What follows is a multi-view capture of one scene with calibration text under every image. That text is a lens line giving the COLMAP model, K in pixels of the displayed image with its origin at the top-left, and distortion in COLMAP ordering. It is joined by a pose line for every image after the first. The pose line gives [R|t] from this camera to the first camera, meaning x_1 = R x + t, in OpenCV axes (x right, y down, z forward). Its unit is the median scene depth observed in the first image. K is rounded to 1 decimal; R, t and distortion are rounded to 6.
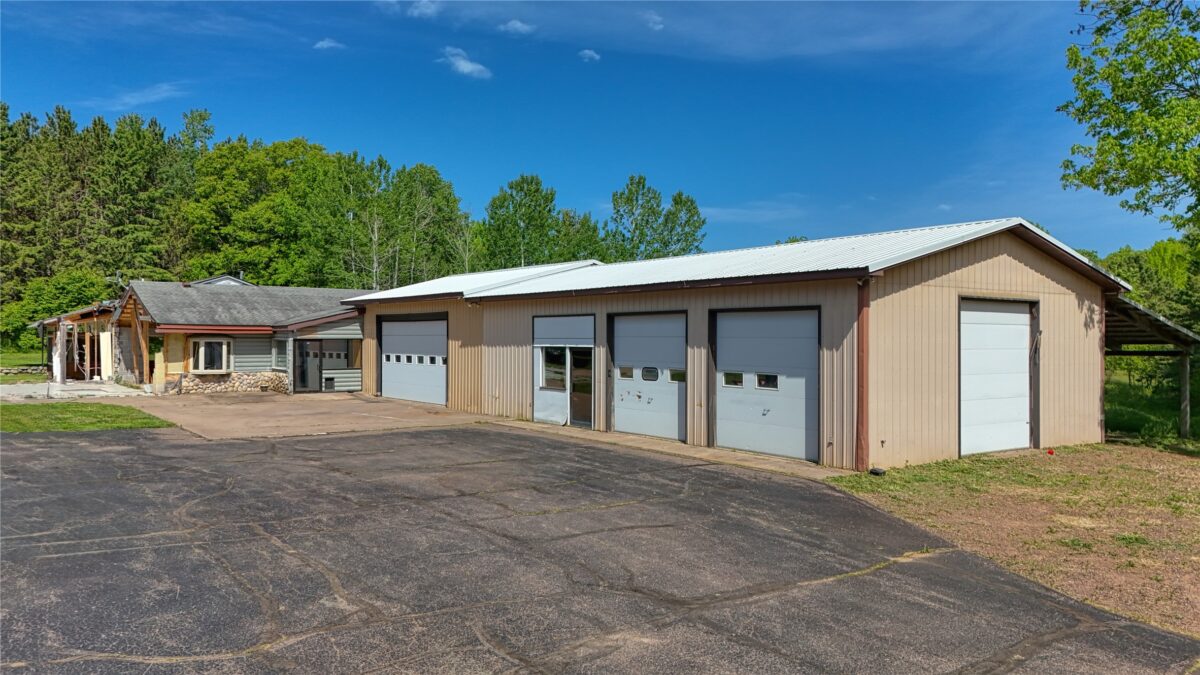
lens RADIAL K [[880.6, 0, 602.5], [0, 880.6, 341.7], [0, 0, 1]] dist [0.079078, -0.081495]
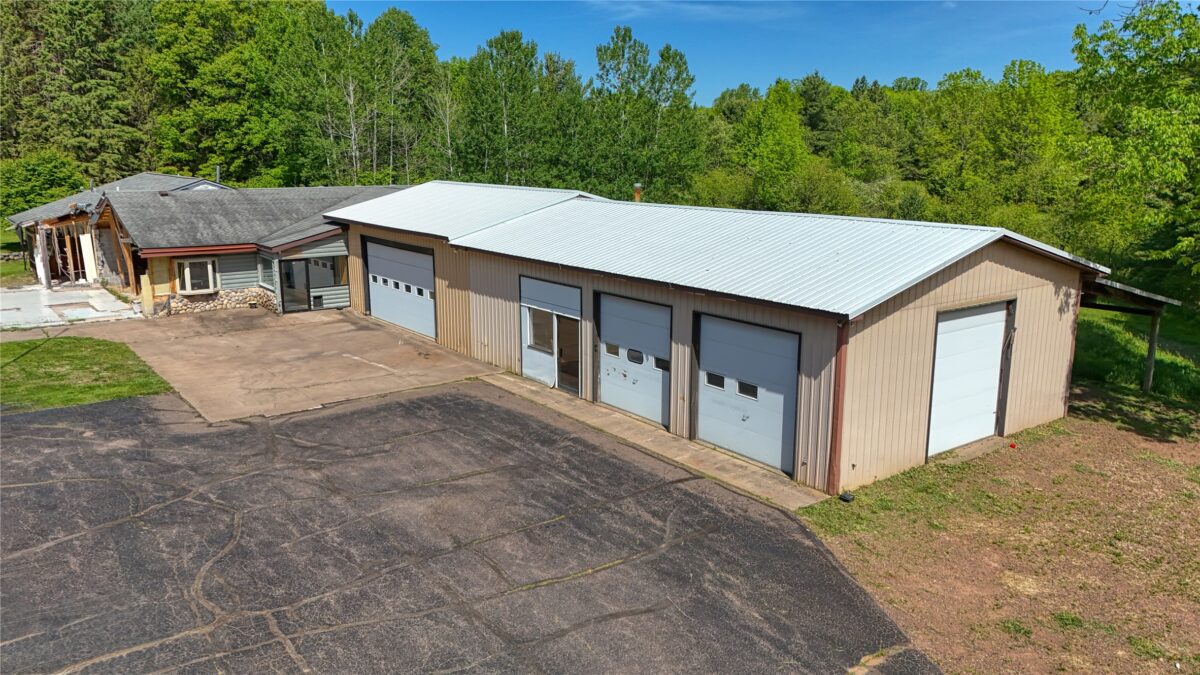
lens RADIAL K [[880.6, 0, 602.5], [0, 880.6, 341.7], [0, 0, 1]] dist [0.079078, -0.081495]
pose [[0.999887, -0.005113, 0.014131, 0.001439], [0.002034, 0.977731, 0.209852, -0.196774], [-0.014889, -0.209800, 0.977631, 0.000587]]
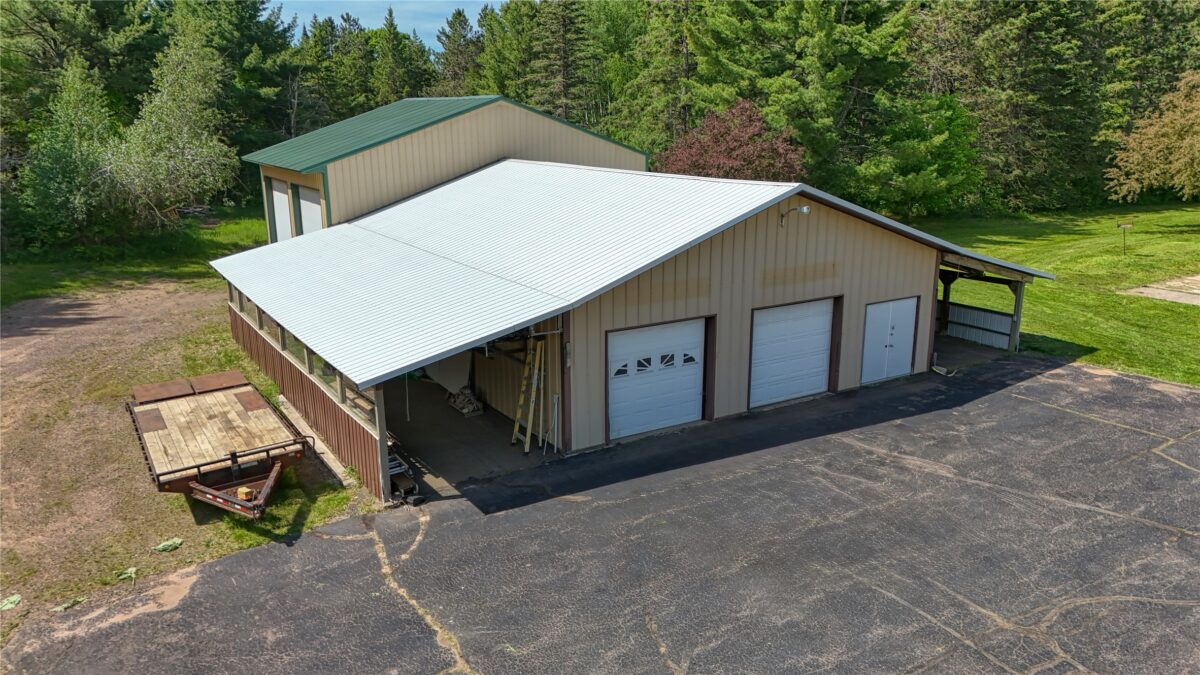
lens RADIAL K [[886.3, 0, 602.9], [0, 886.3, 338.4], [0, 0, 1]] dist [0.063929, -0.059844]
pose [[-0.065152, 0.240822, -0.968380, 0.273223], [-0.001014, 0.970425, 0.241399, -0.199900], [0.997875, 0.016709, -0.062981, 0.324331]]
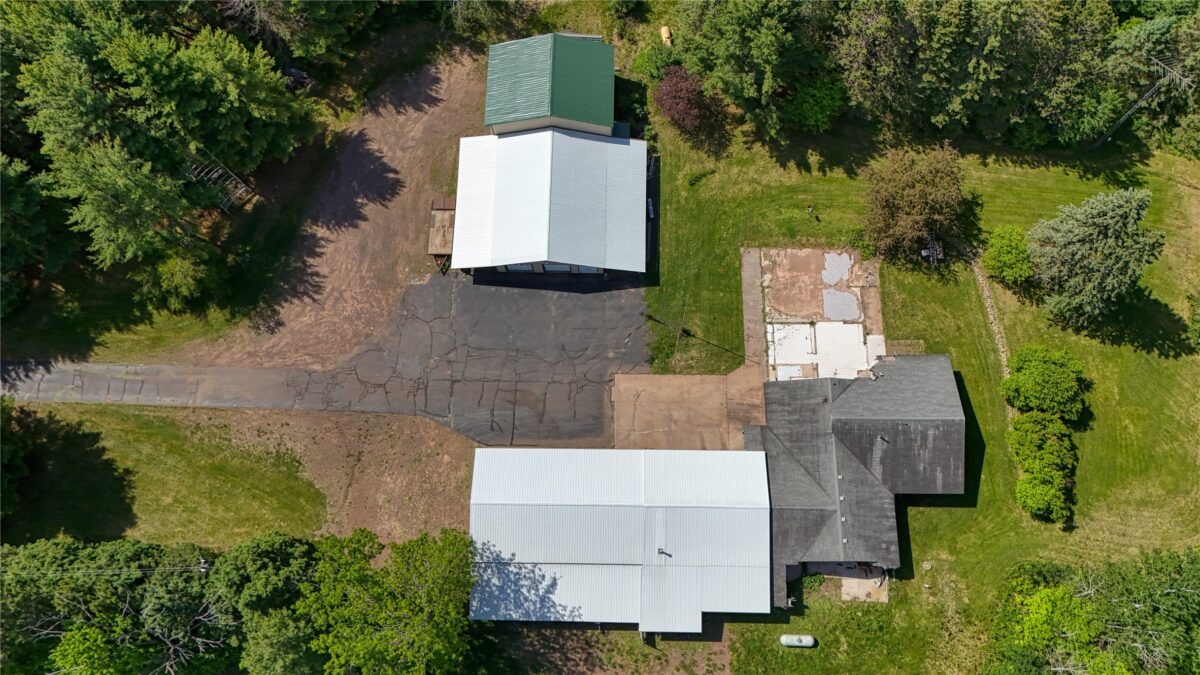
lens RADIAL K [[894.6, 0, 602.6], [0, 894.6, 338.3], [0, 0, 1]] dist [0.037269, 0.001251]
pose [[-0.603732, 0.767107, -0.216922, 0.359292], [0.012086, 0.280886, 0.959665, -3.866753], [0.797096, 0.576759, -0.178851, 1.581250]]
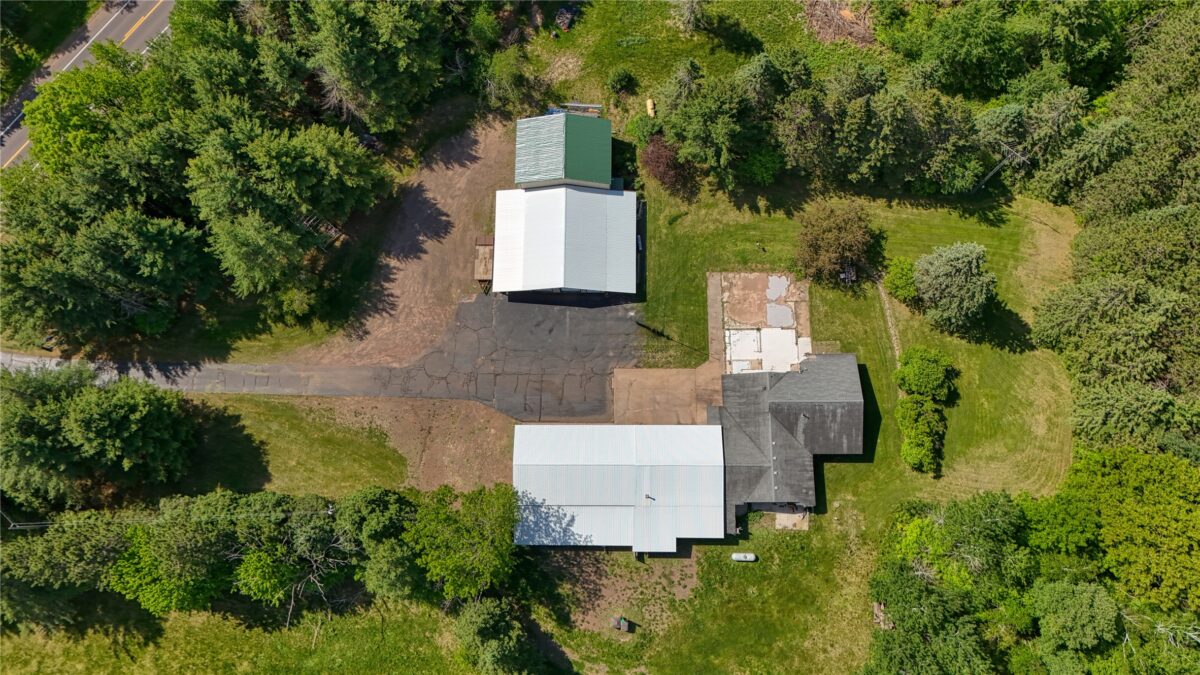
lens RADIAL K [[880.6, 0, 602.5], [0, 880.6, 341.7], [0, 0, 1]] dist [0.079078, -0.081495]
pose [[-0.595295, 0.787369, -0.160231, 0.358514], [0.012849, 0.208717, 0.977892, -5.324901], [0.803404, 0.580075, -0.134365, 1.575424]]
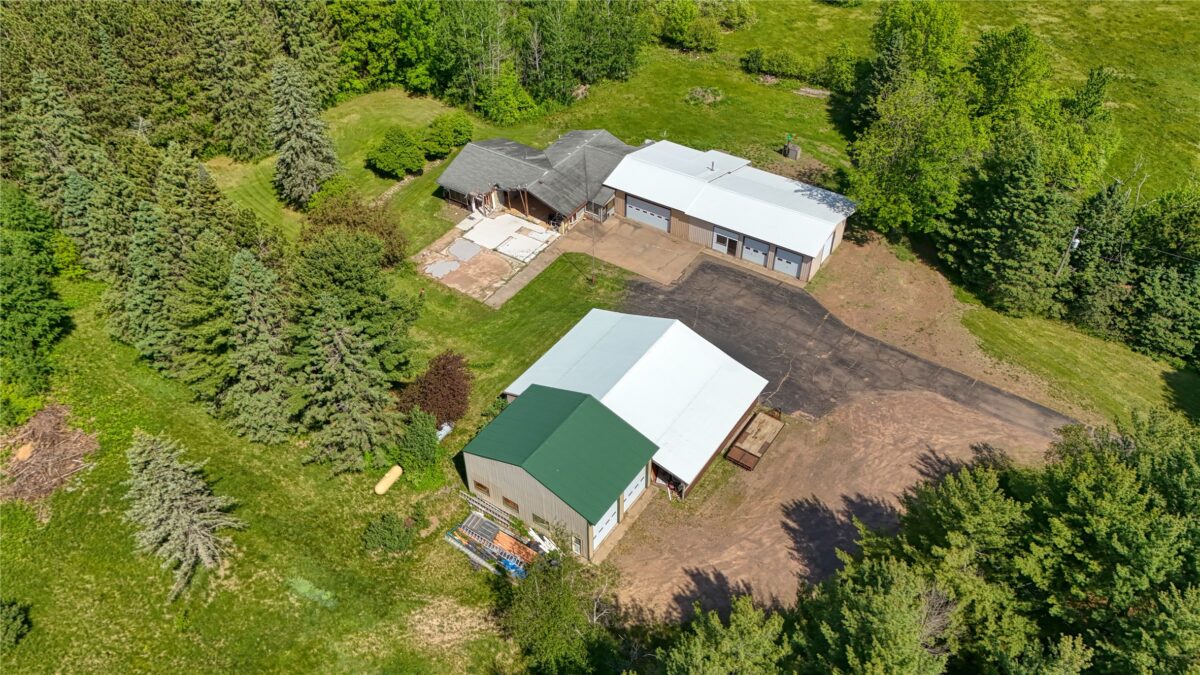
lens RADIAL K [[886.3, 0, 602.9], [0, 886.3, 338.4], [0, 0, 1]] dist [0.063929, -0.059844]
pose [[0.939864, -0.235834, 0.247060, -1.895221], [0.016646, 0.754118, 0.656528, -2.603857], [-0.341144, -0.612935, 0.712694, -2.215225]]
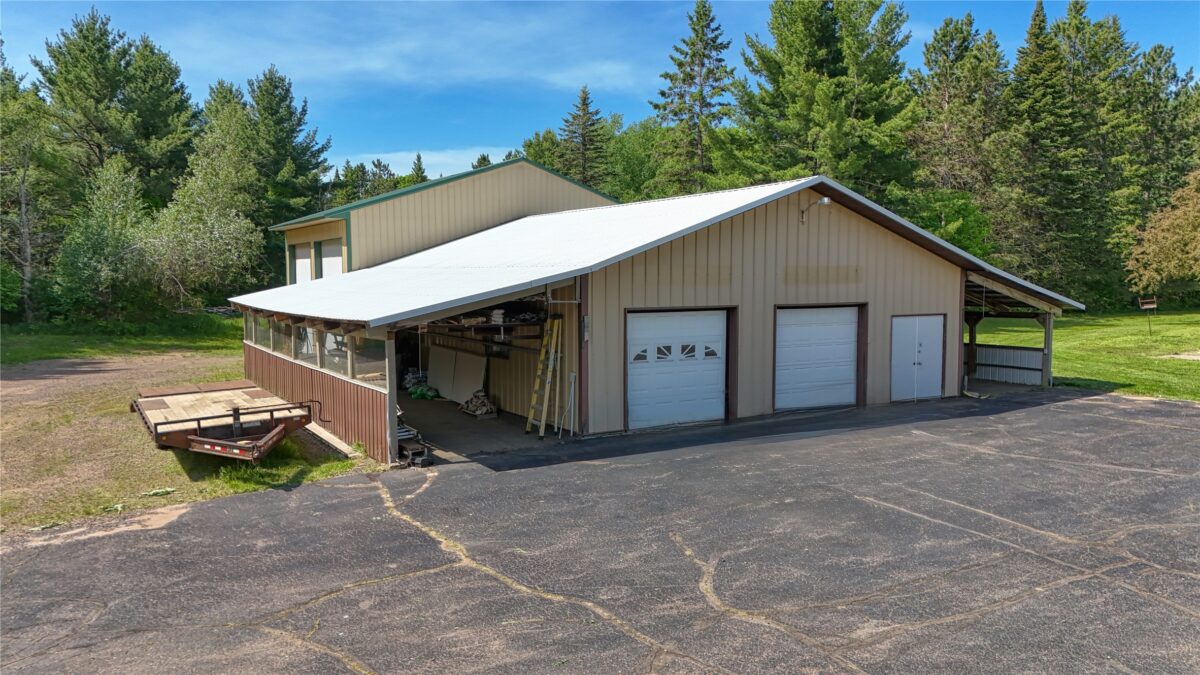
lens RADIAL K [[886.3, 0, 602.9], [0, 886.3, 338.4], [0, 0, 1]] dist [0.063929, -0.059844]
pose [[-0.084012, 0.069039, -0.994070, 0.275127], [-0.003270, 0.997572, 0.069559, -0.035545], [0.996459, 0.009095, -0.083583, 0.322498]]
